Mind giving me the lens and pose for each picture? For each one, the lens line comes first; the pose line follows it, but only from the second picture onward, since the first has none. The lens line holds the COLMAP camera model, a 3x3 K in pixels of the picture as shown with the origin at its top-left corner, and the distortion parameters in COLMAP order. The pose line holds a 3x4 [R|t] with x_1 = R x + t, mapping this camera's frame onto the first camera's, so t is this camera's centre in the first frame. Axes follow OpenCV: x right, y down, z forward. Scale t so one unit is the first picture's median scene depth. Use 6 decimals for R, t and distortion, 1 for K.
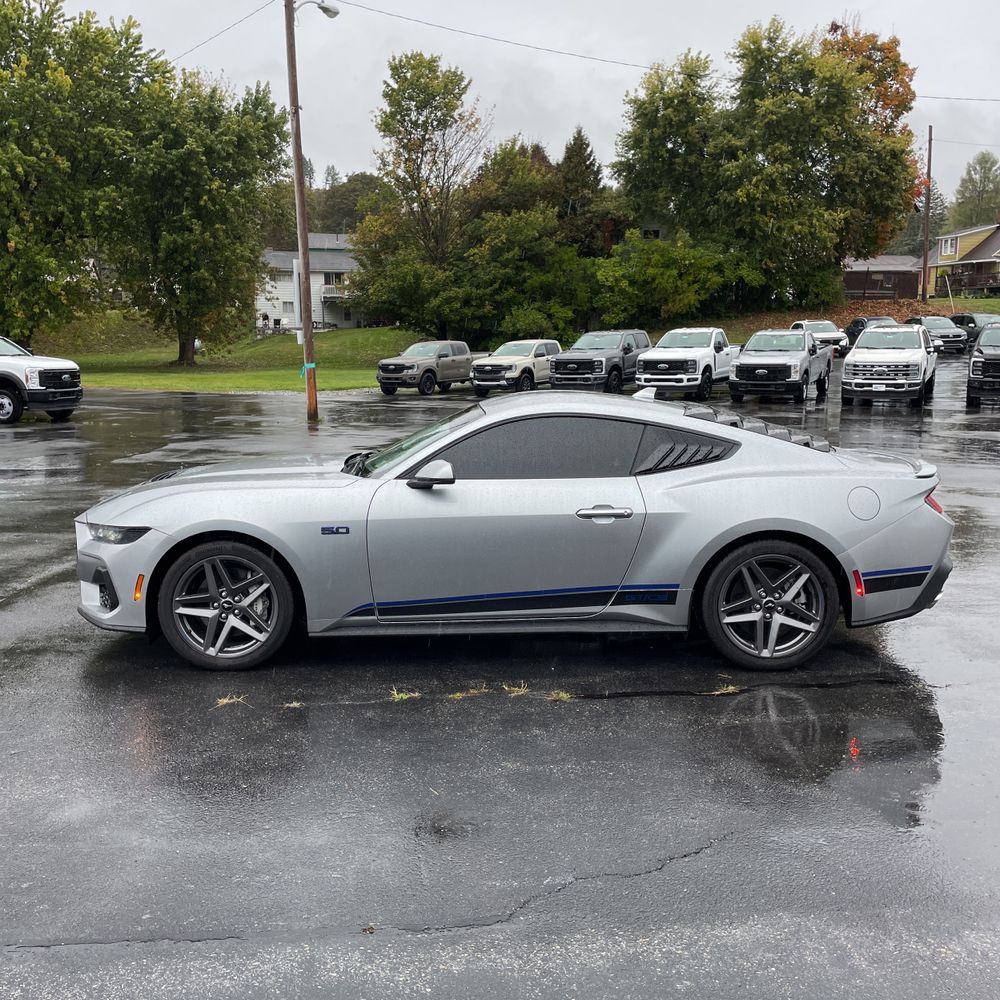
lens RADIAL K [[1005.9, 0, 497.1], [0, 1005.9, 487.6], [0, 0, 1]] dist [0.087220, -0.116923]
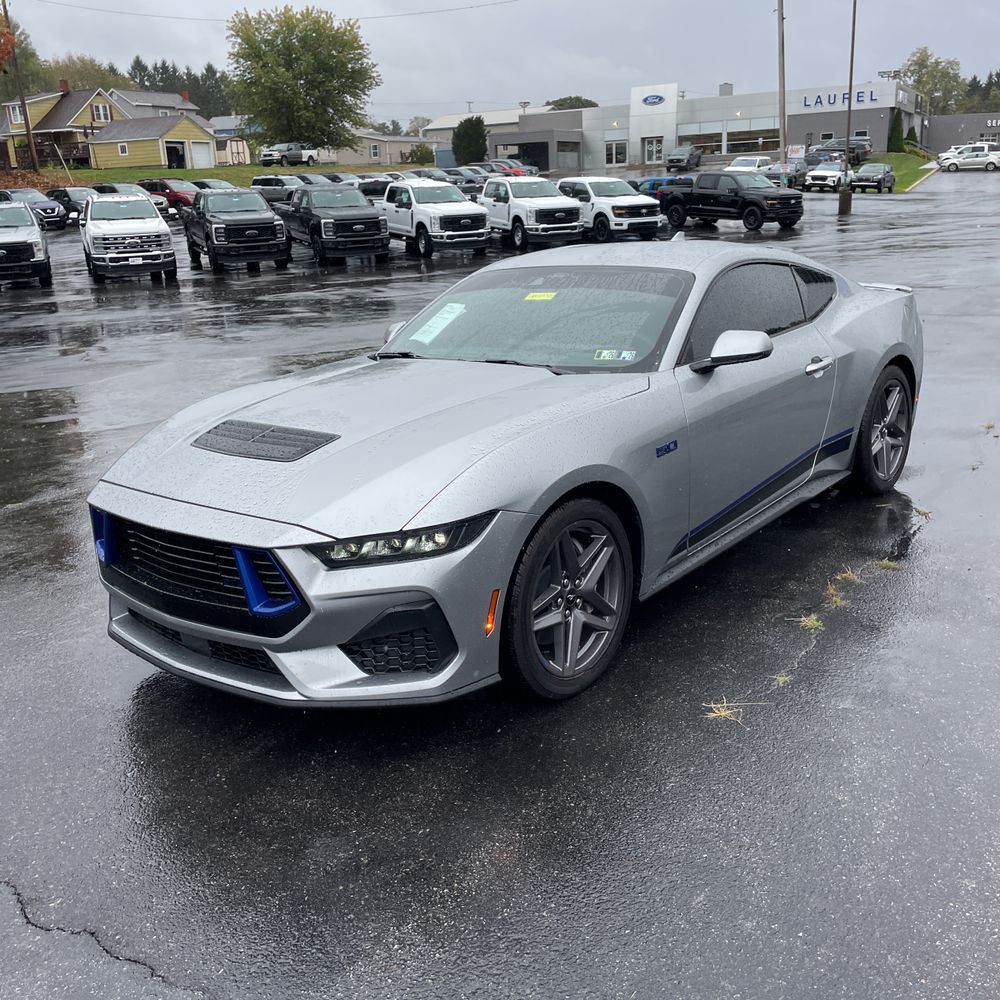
lens RADIAL K [[1002.5, 0, 496.3], [0, 1002.5, 488.0], [0, 0, 1]] dist [0.085423, -0.111564]
pose [[0.649821, -0.242192, 0.720469, -0.078597], [0.156418, 0.970199, 0.185061, -0.008402], [-0.743819, -0.007563, 0.668339, 0.062980]]
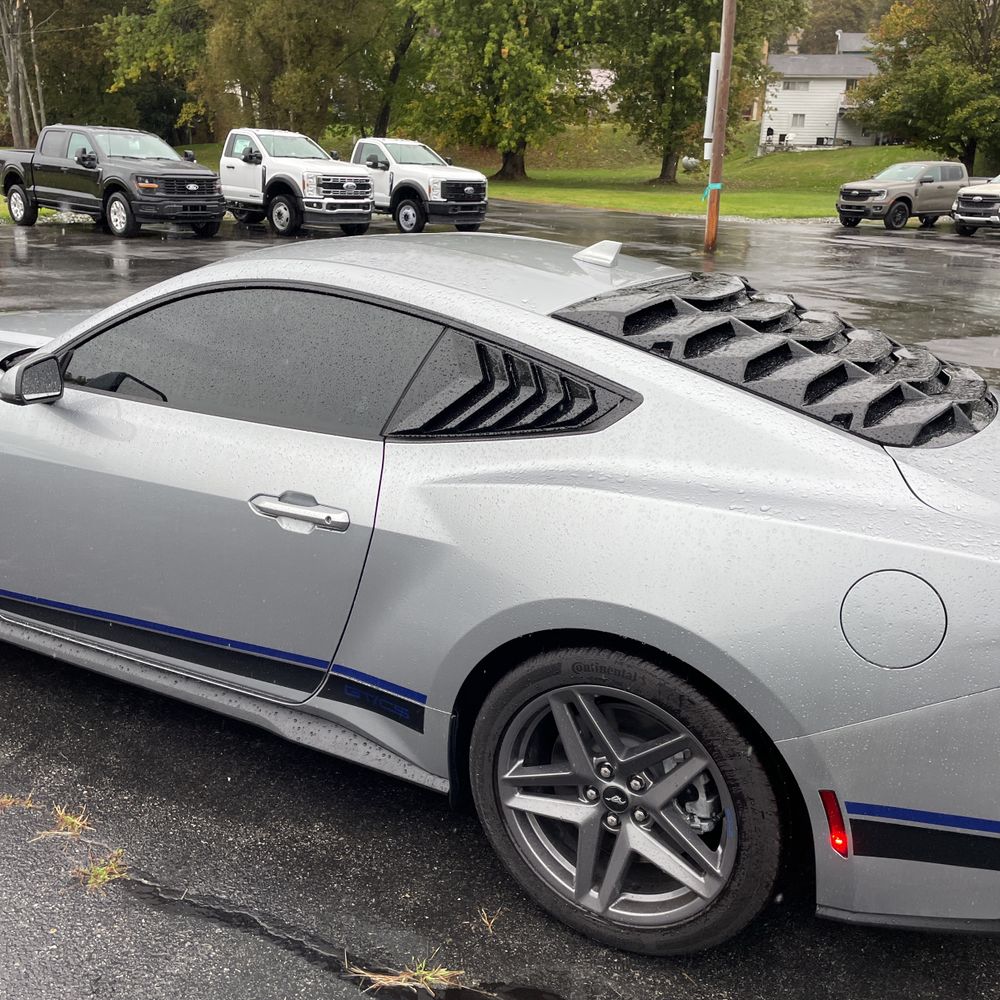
lens RADIAL K [[1009.0, 0, 493.0], [0, 1009.0, 492.7], [0, 0, 1]] dist [0.083636, -0.108777]
pose [[0.874871, 0.179097, -0.450027, 0.040758], [-0.099811, 0.975847, 0.194321, -0.008552], [0.473960, -0.125089, 0.871616, 0.065907]]
